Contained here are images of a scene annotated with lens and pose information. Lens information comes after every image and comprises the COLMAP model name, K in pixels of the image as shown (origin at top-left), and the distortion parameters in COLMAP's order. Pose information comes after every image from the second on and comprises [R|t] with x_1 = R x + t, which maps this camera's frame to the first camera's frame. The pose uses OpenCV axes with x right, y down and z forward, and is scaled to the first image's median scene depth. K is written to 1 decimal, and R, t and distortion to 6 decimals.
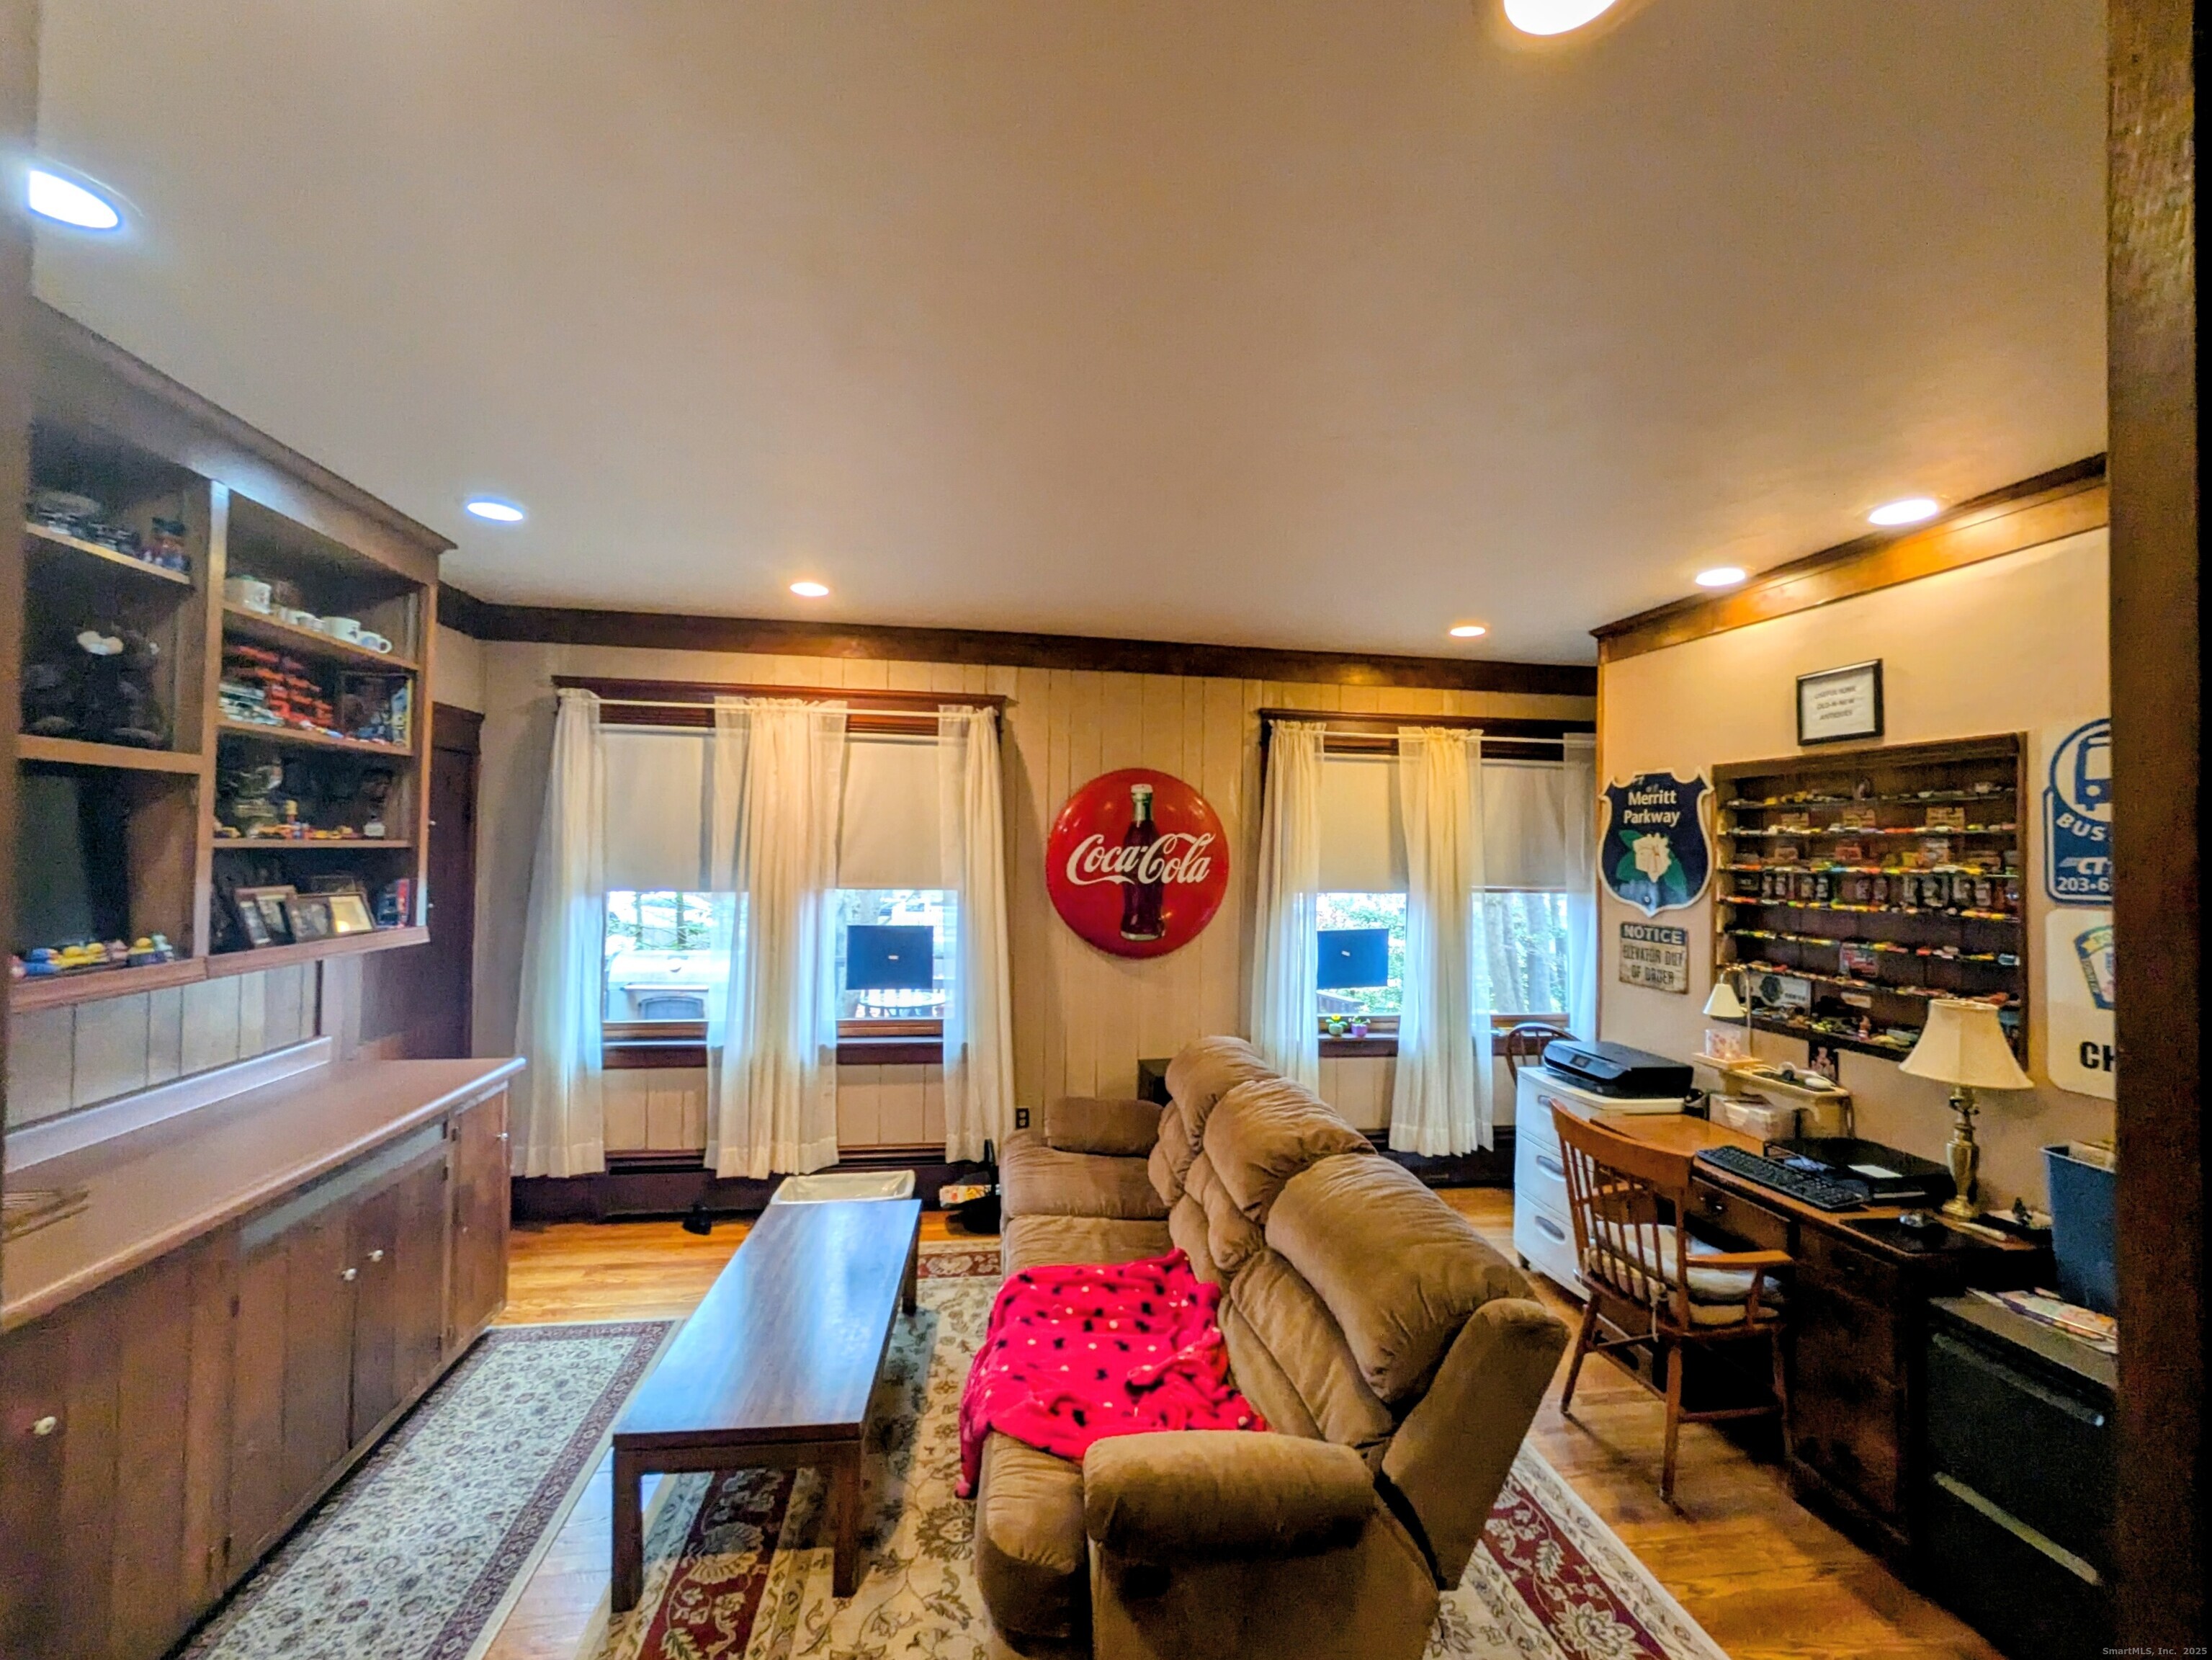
lens RADIAL K [[892.6, 0, 1106.0], [0, 892.6, 830.0], [0, 0, 1]] dist [0.002445, 0.000427]
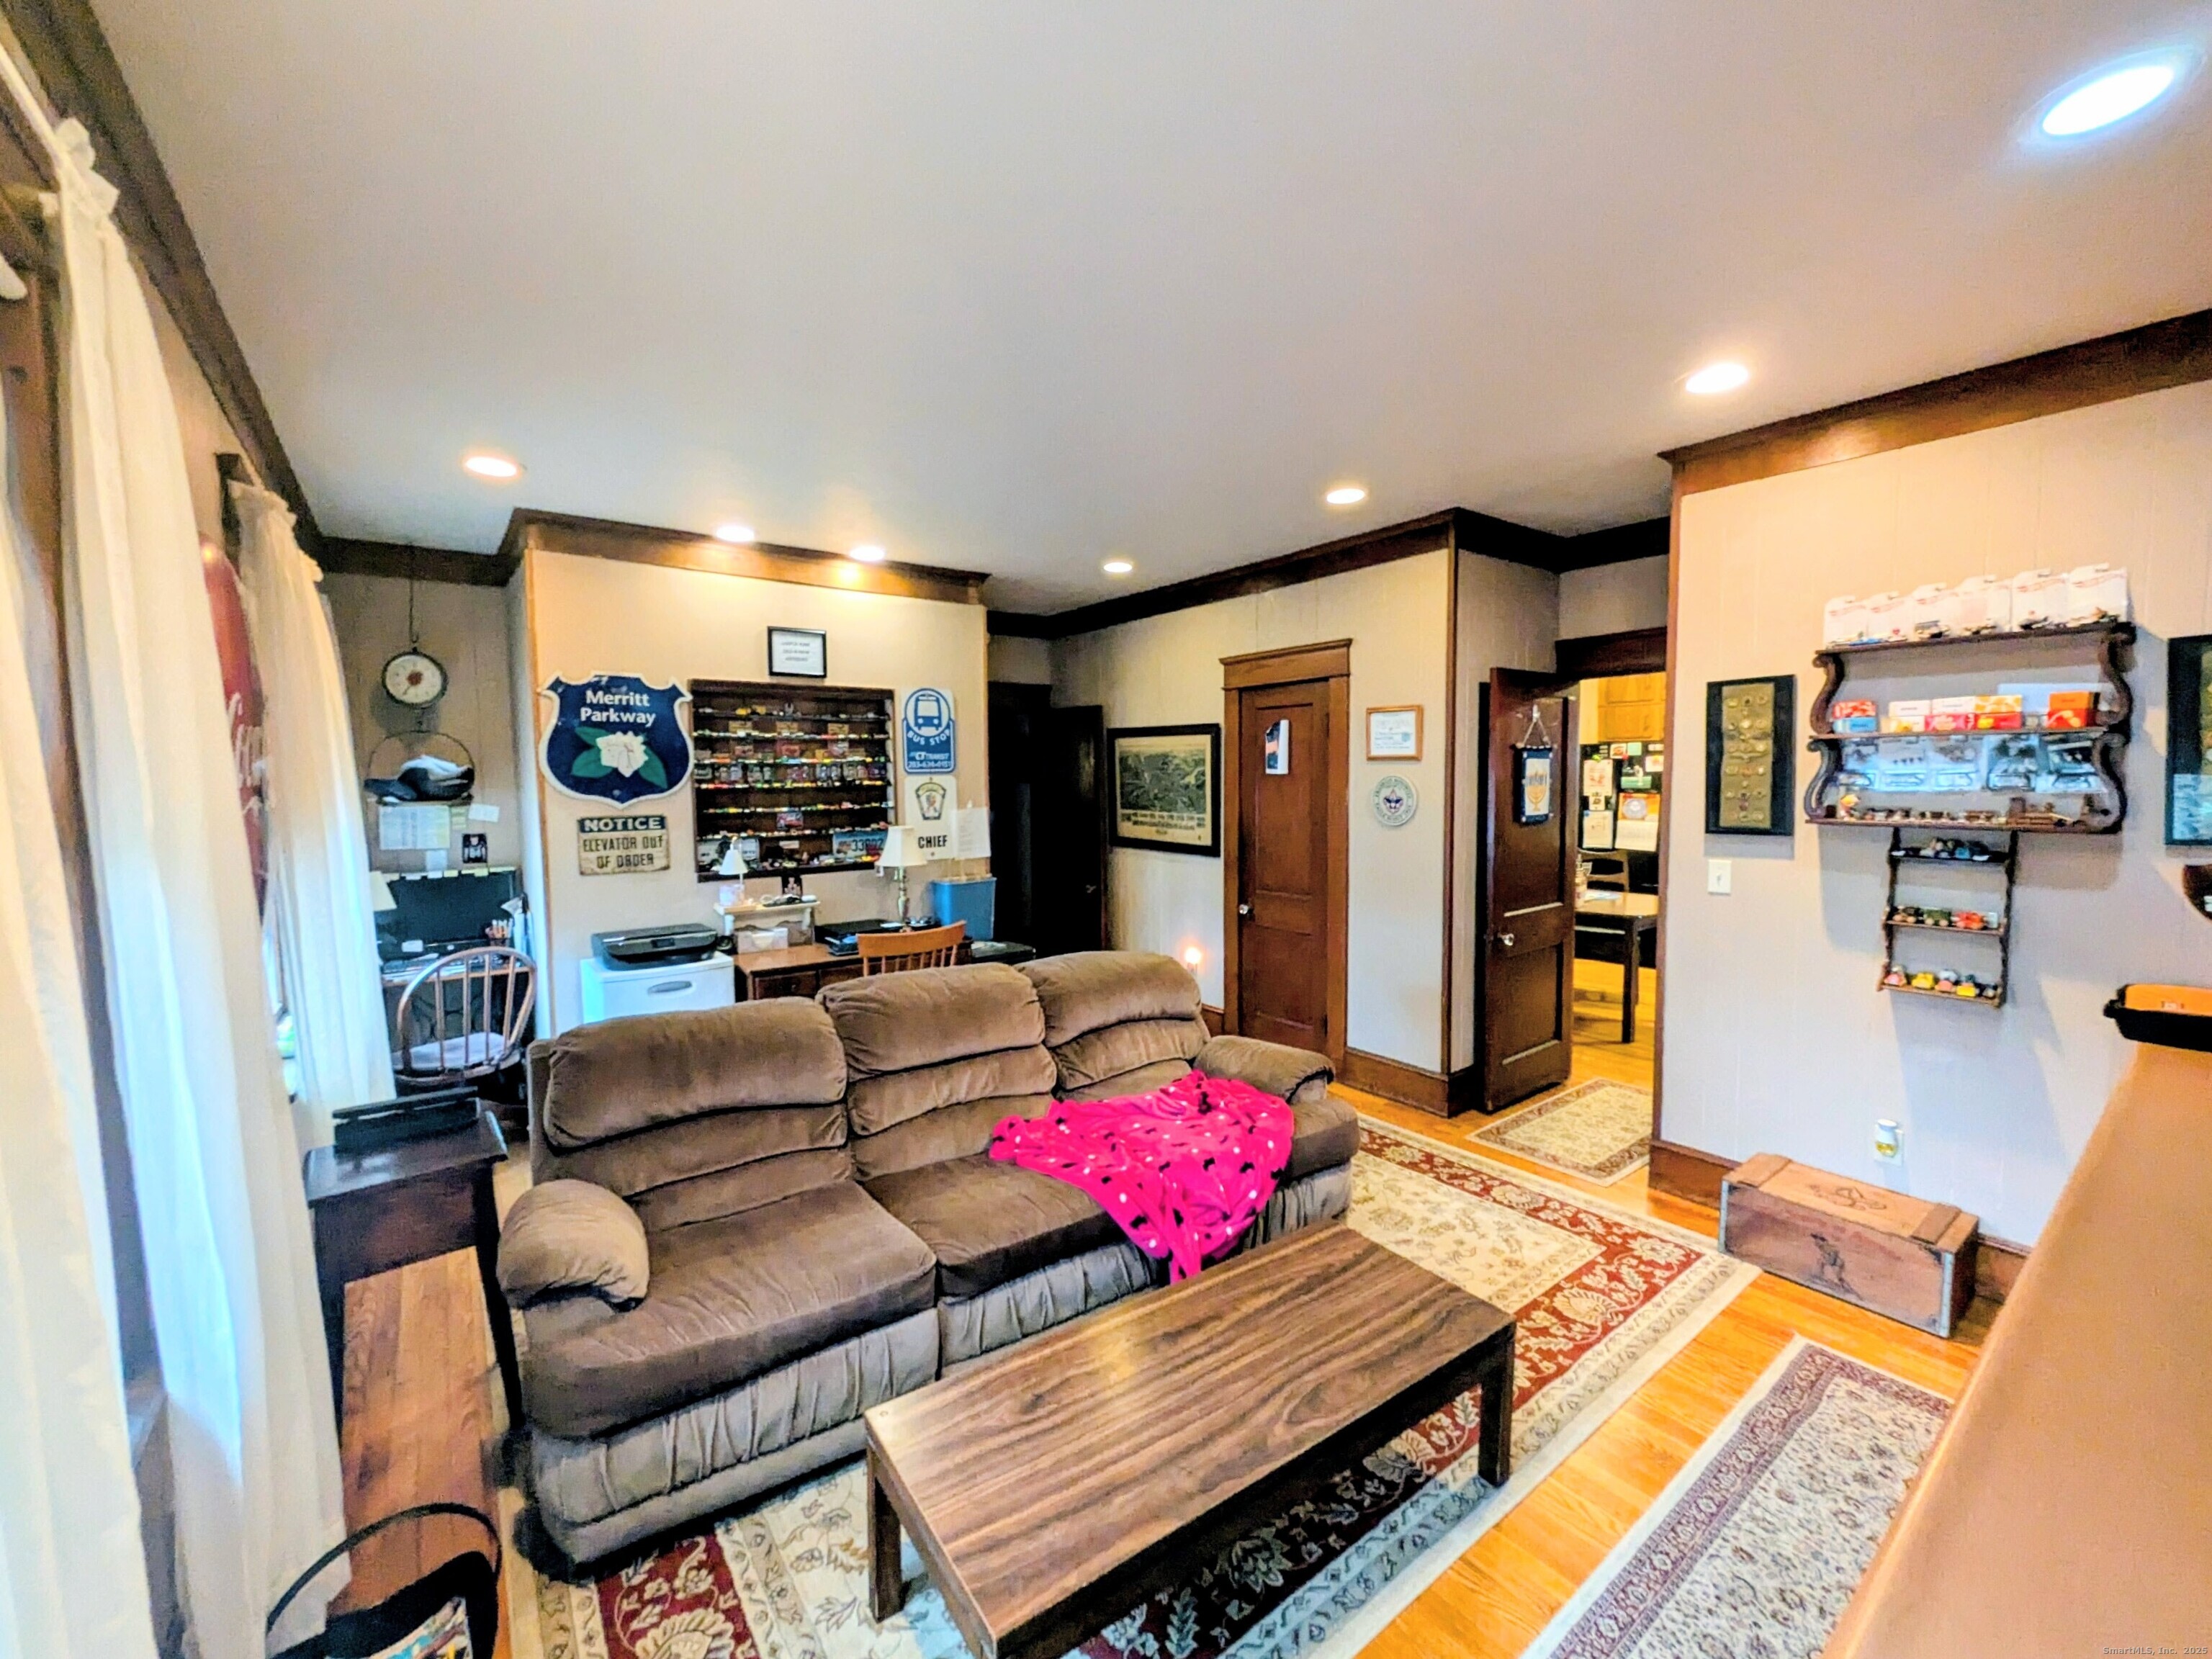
lens RADIAL K [[892.4, 0, 1106.0], [0, 892.4, 829.5], [0, 0, 1]] dist [0.002445, 0.000427]
pose [[-0.475780, -0.065575, 0.877116, -0.679775], [-0.015188, 0.997681, 0.066350, 0.044838], [-0.879433, 0.018246, -0.475673, 1.081313]]
